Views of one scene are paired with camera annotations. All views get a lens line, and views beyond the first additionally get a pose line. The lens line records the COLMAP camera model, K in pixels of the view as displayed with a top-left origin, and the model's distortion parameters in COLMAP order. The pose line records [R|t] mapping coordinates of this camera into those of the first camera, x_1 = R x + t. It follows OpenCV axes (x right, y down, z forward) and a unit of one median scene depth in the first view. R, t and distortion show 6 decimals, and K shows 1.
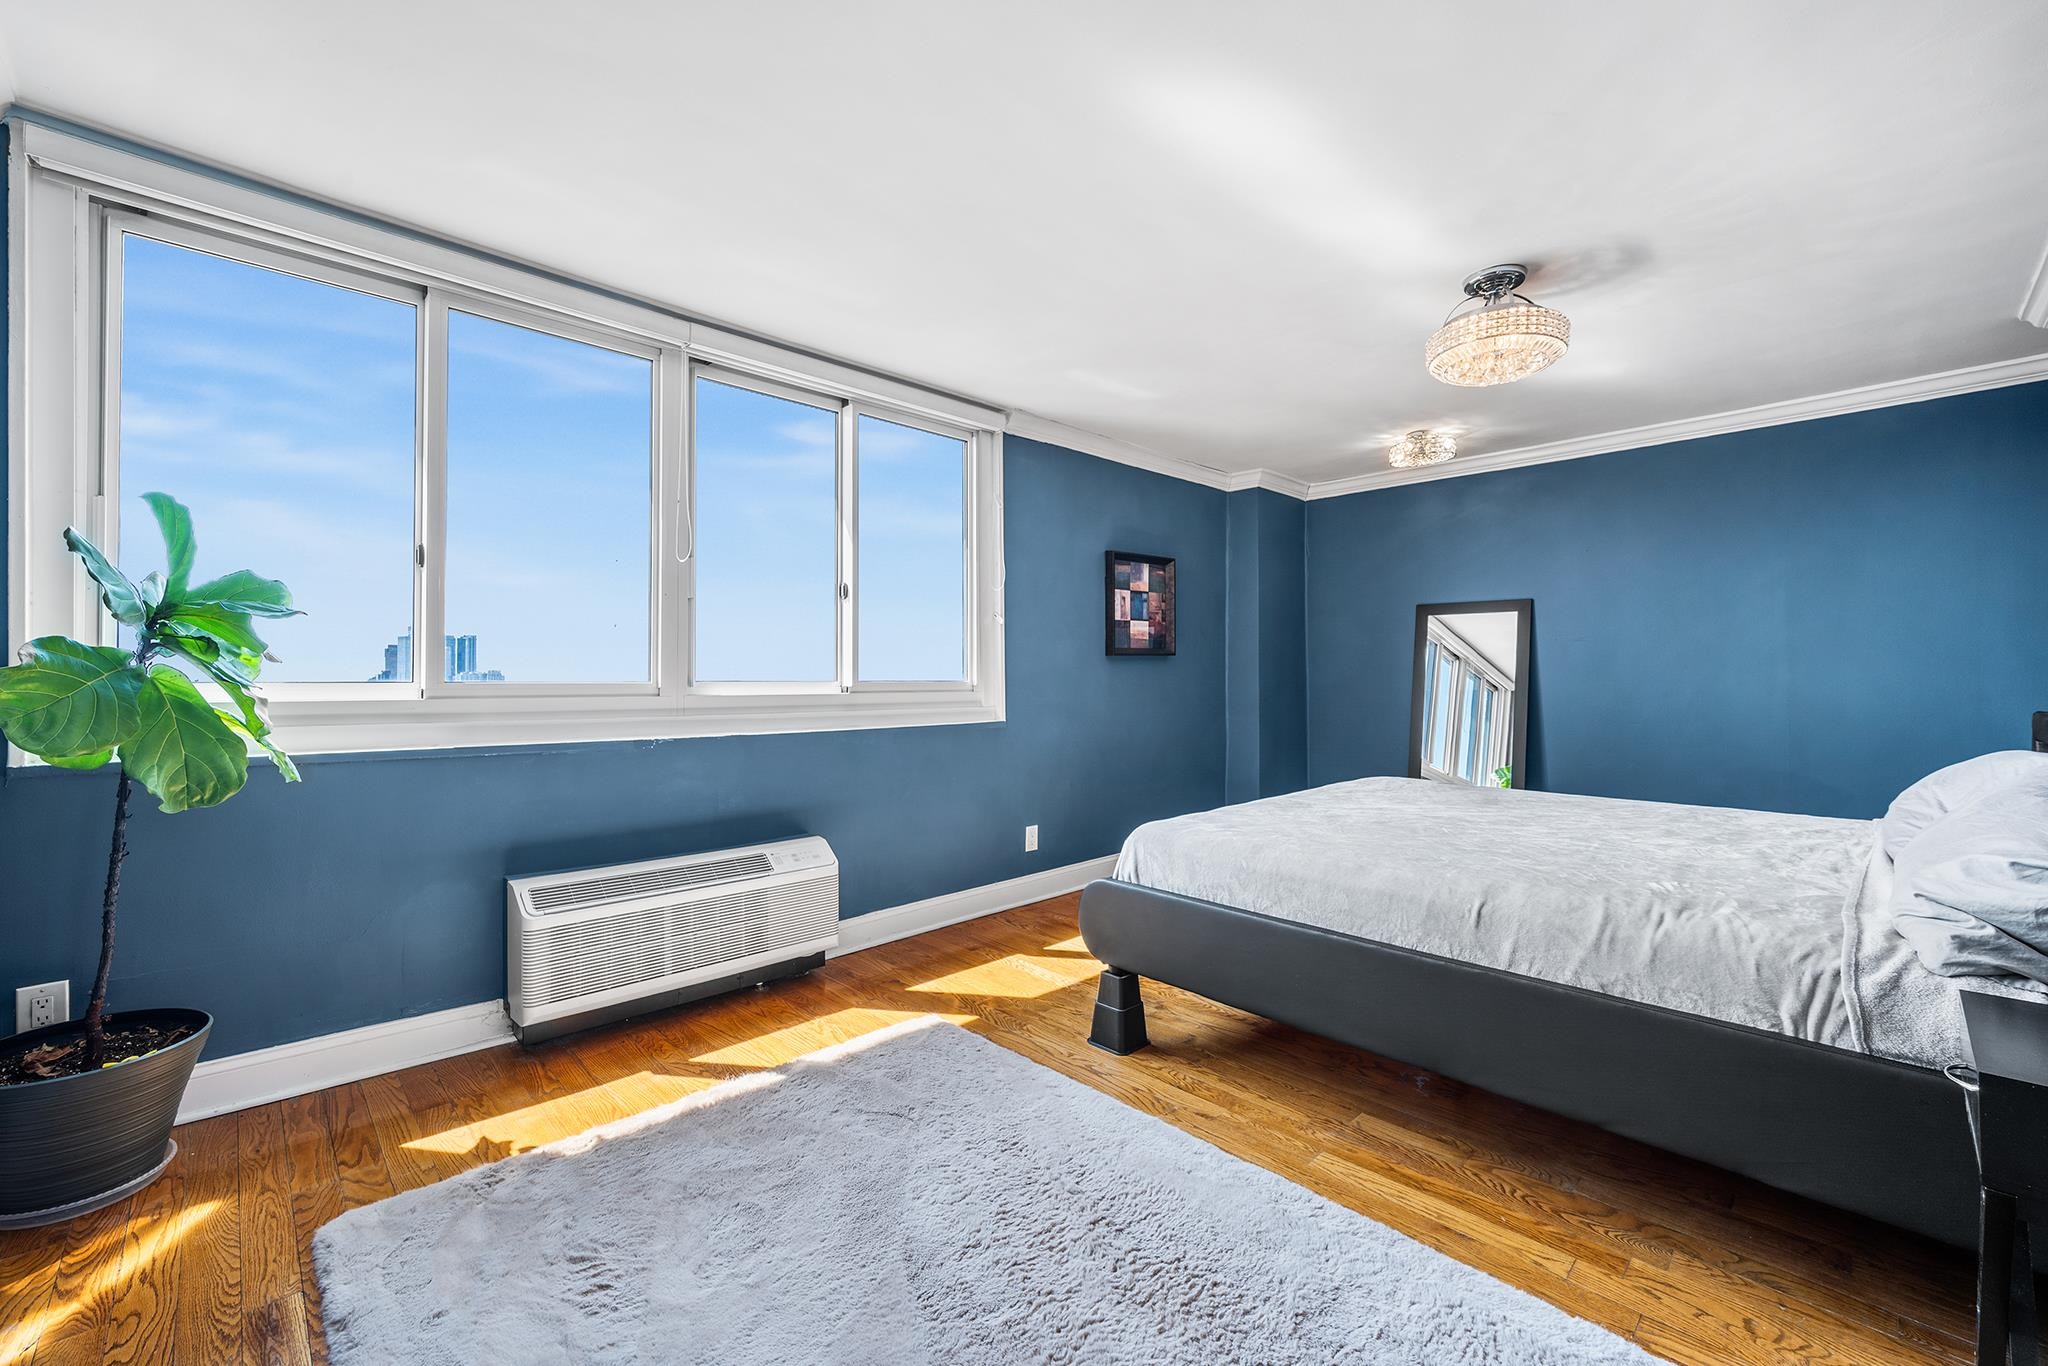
lens RADIAL K [[832.8, 0, 1026.5], [0, 832.8, 674.7], [0, 0, 1]] dist [0.001170, 0.000227]
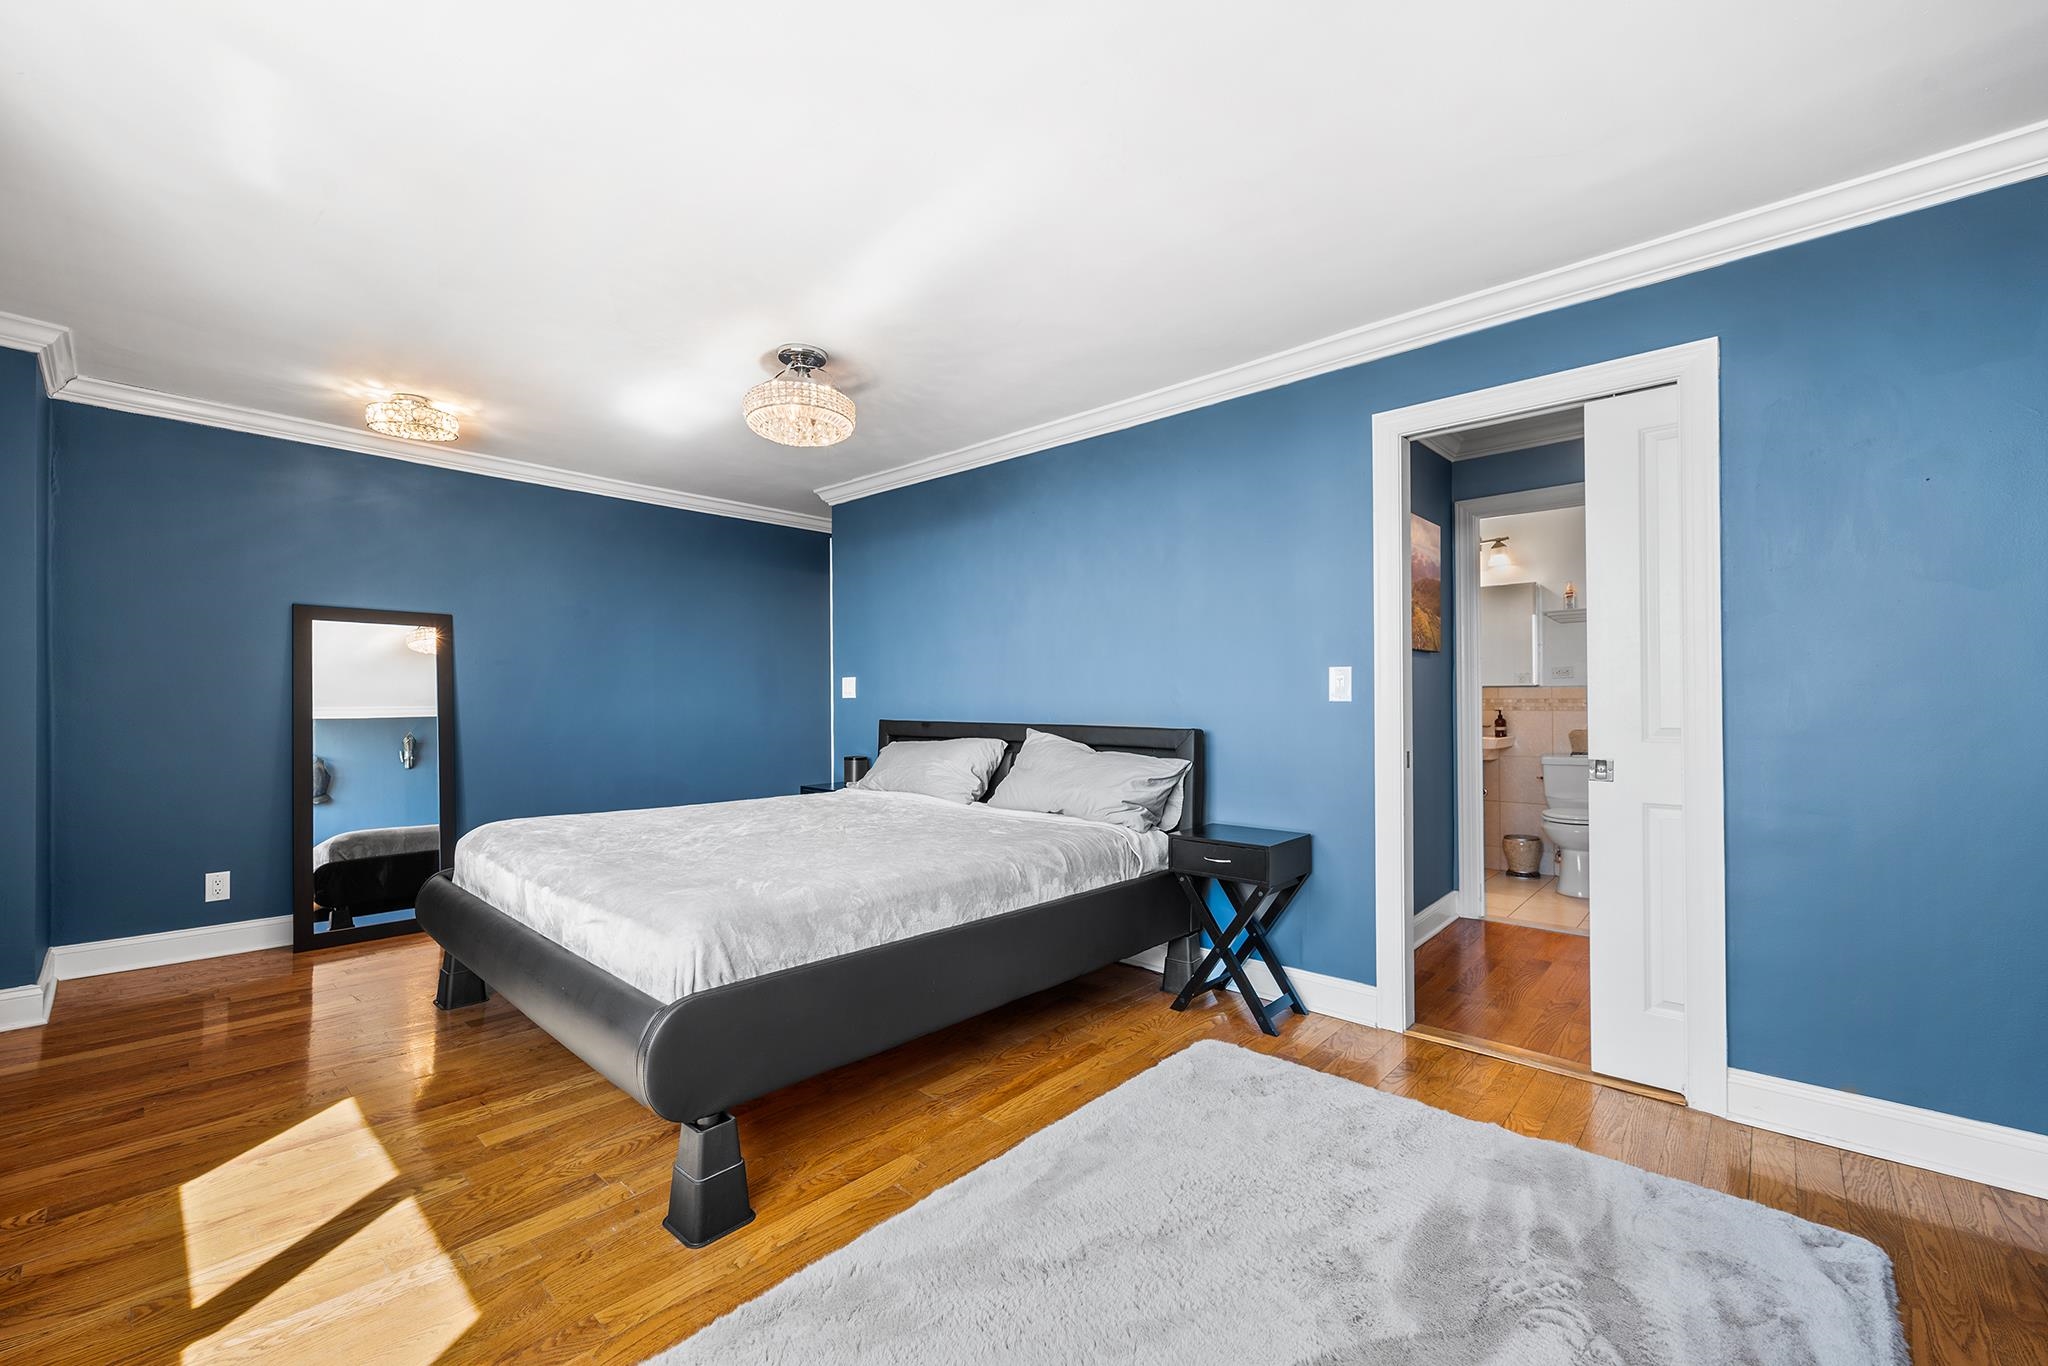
lens RADIAL K [[838.7, 0, 1013.6], [0, 838.7, 695.7], [0, 0, 1]] dist [0.000182, 0.000118]
pose [[-0.055035, 0.002667, 0.998481, -0.668573], [-0.003213, 0.999991, -0.002849, -0.003526], [-0.998479, -0.003365, -0.055026, 0.850514]]
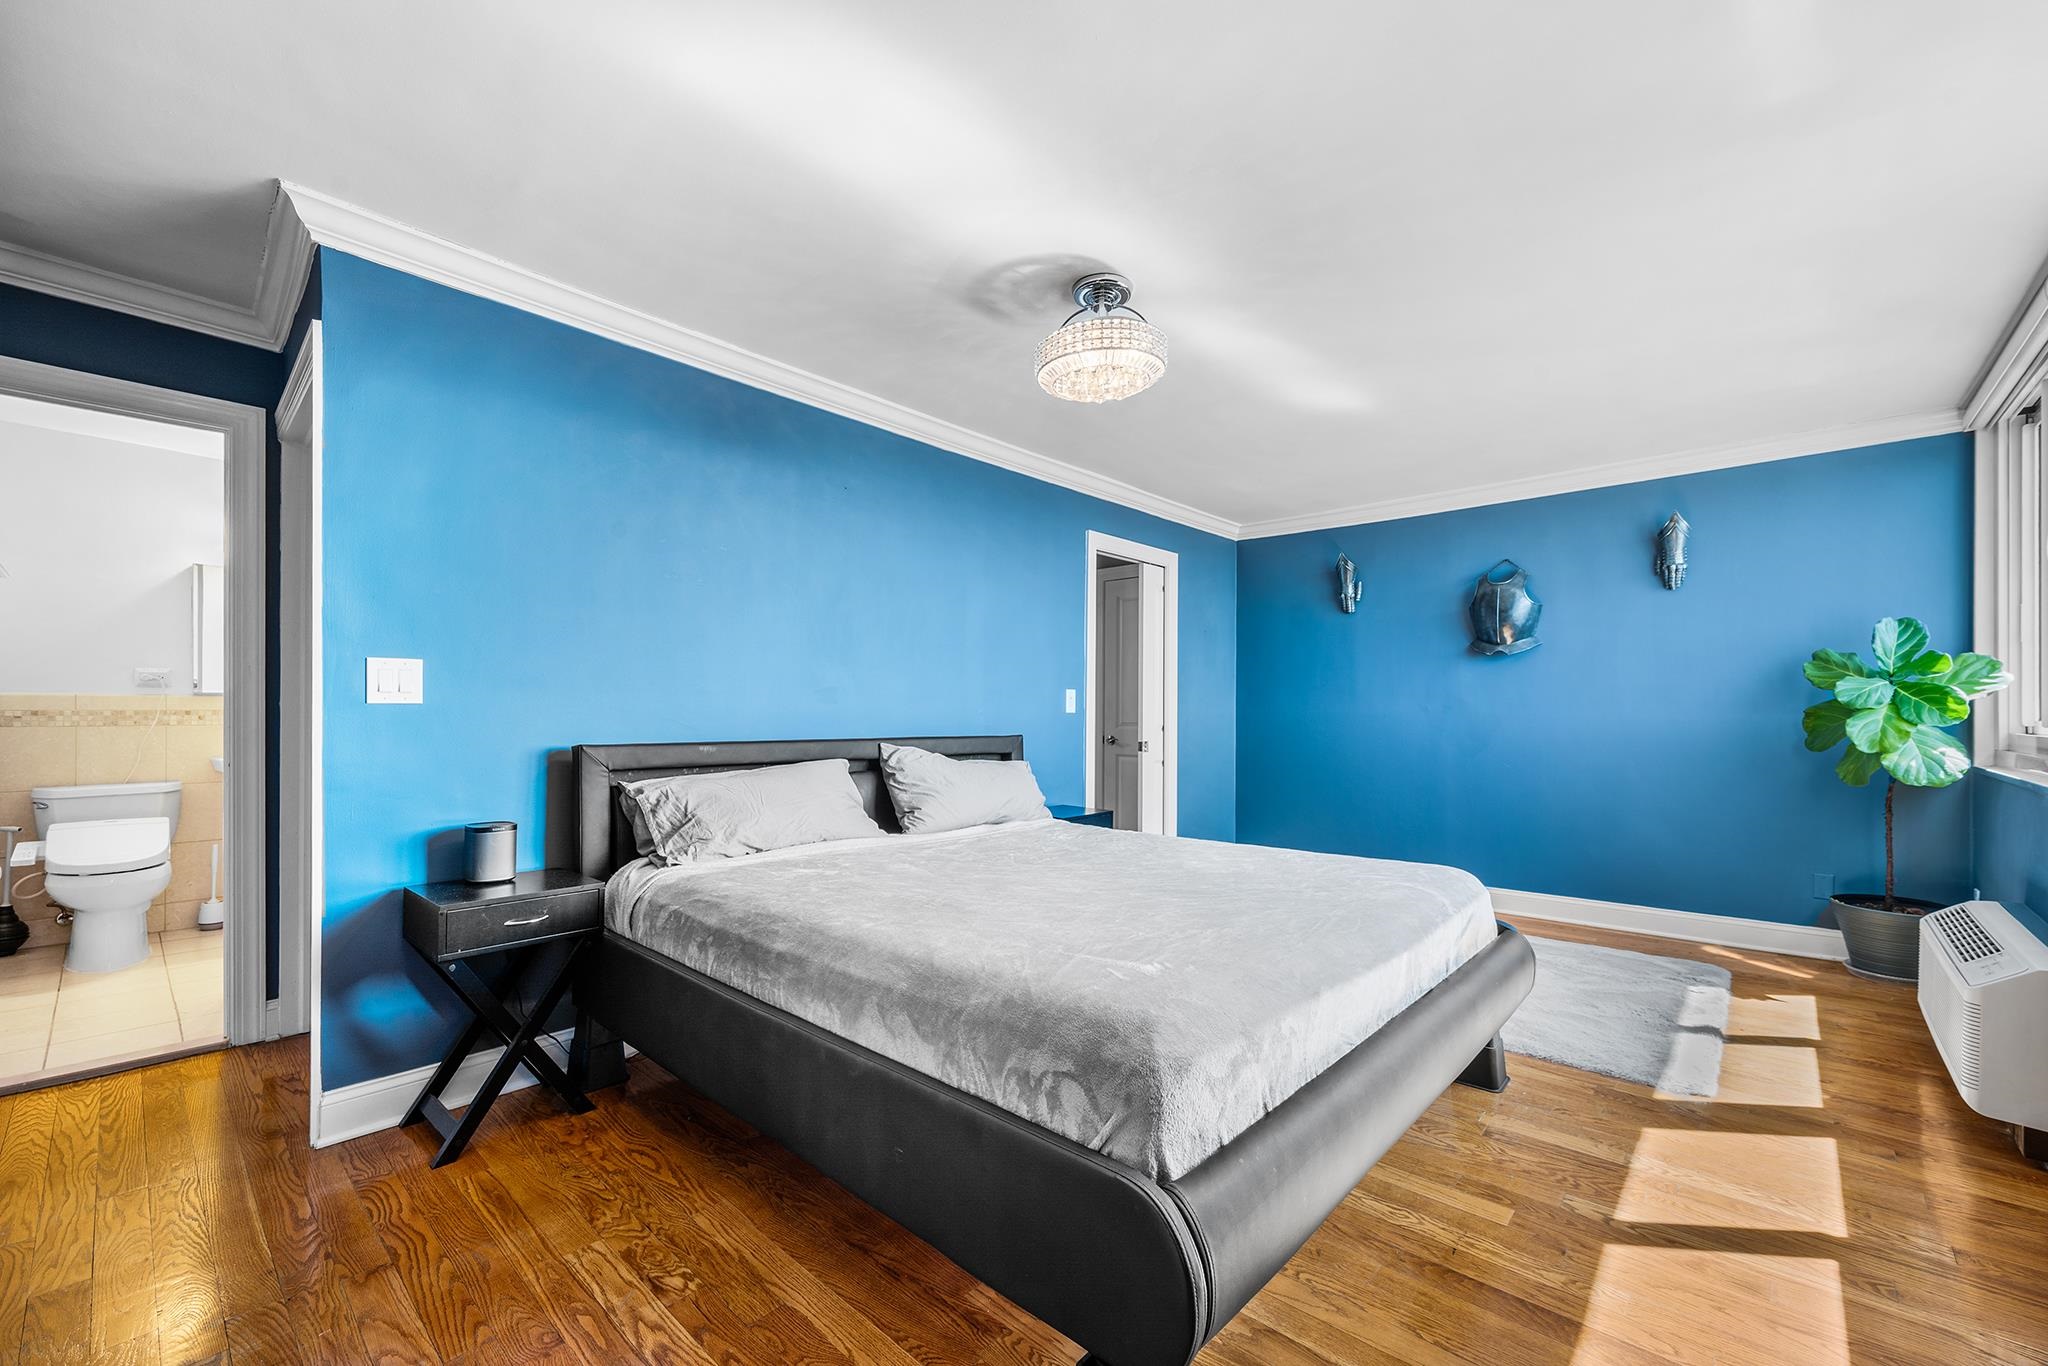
lens RADIAL K [[823.6, 0, 1017.8], [0, 823.6, 714.4], [0, 0, 1]] dist [-0.015442, -0.000139]
pose [[-0.997668, -0.002725, -0.068203, 0.788508], [-0.002491, 0.999991, -0.003511, 0.010693], [0.068212, -0.003333, -0.997665, 2.107886]]
